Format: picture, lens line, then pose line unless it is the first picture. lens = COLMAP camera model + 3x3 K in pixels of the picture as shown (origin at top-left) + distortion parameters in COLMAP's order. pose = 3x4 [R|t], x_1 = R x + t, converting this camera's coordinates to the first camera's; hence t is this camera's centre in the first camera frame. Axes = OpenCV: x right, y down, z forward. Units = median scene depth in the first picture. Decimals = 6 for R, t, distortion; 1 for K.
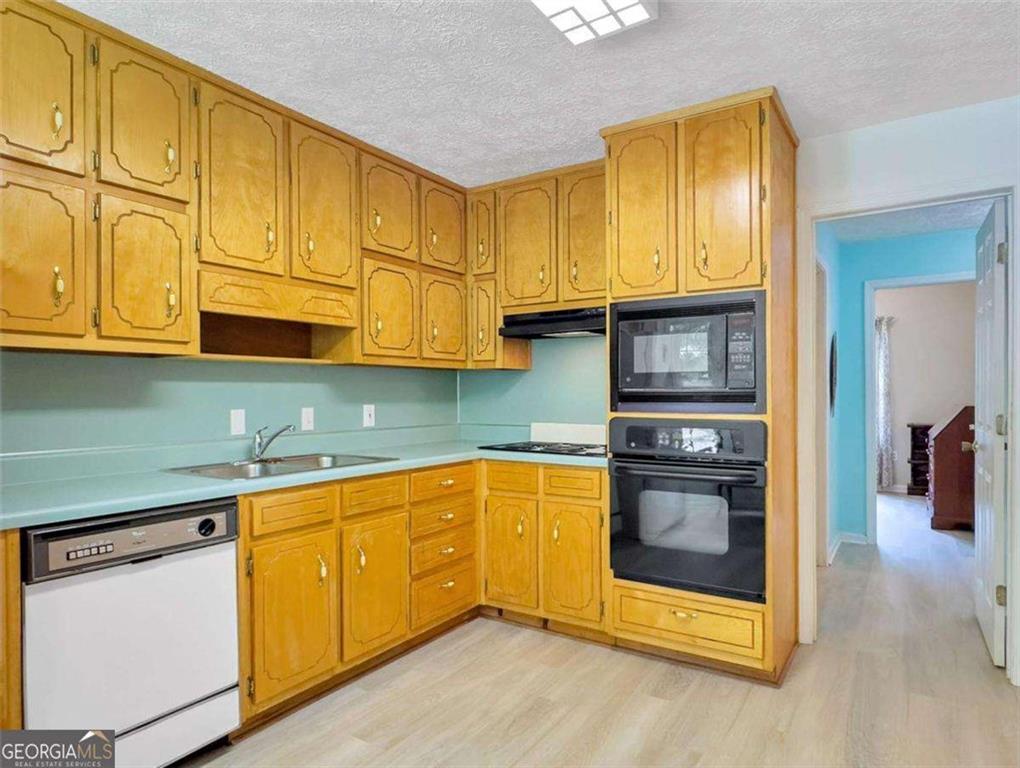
lens RADIAL K [[617.2, 0, 506.3], [0, 617.2, 392.3], [0, 0, 1]] dist [-0.004019, 0.000501]
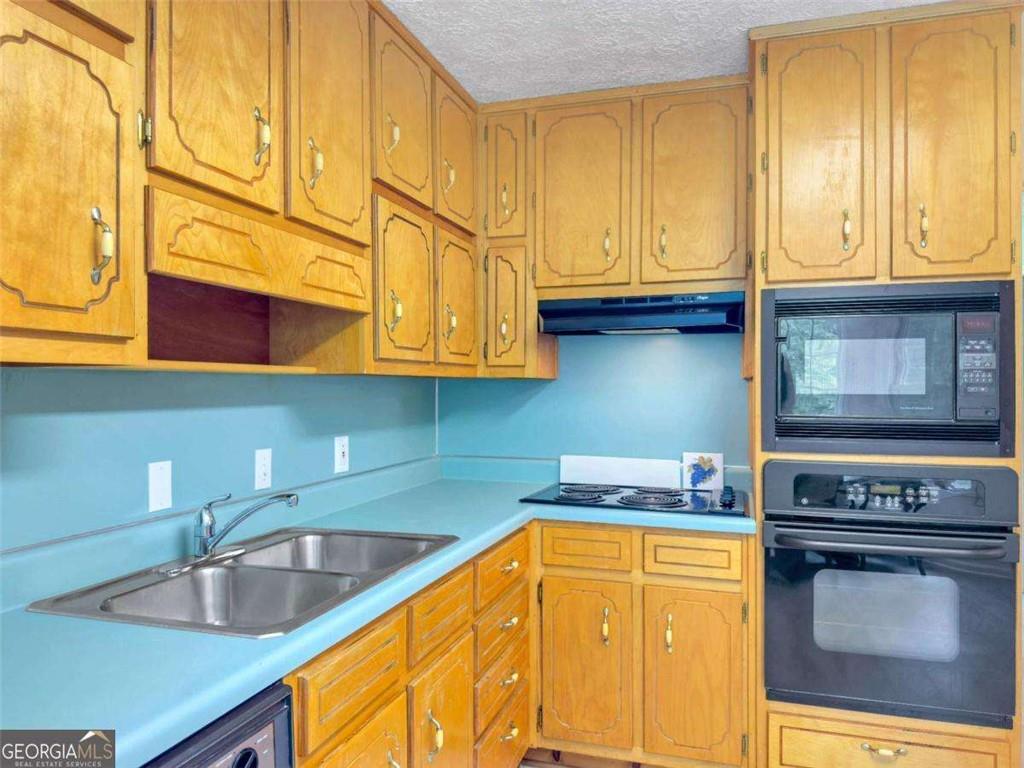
lens RADIAL K [[721.8, 0, 512.0], [0, 721.8, 384.0], [0, 0, 1]] dist [0.071509, -0.098018]
pose [[0.962335, 0.006379, 0.271791, -0.307491], [-0.005599, 0.999978, -0.003644, -0.036926], [-0.271808, 0.001985, 0.962349, 0.310572]]
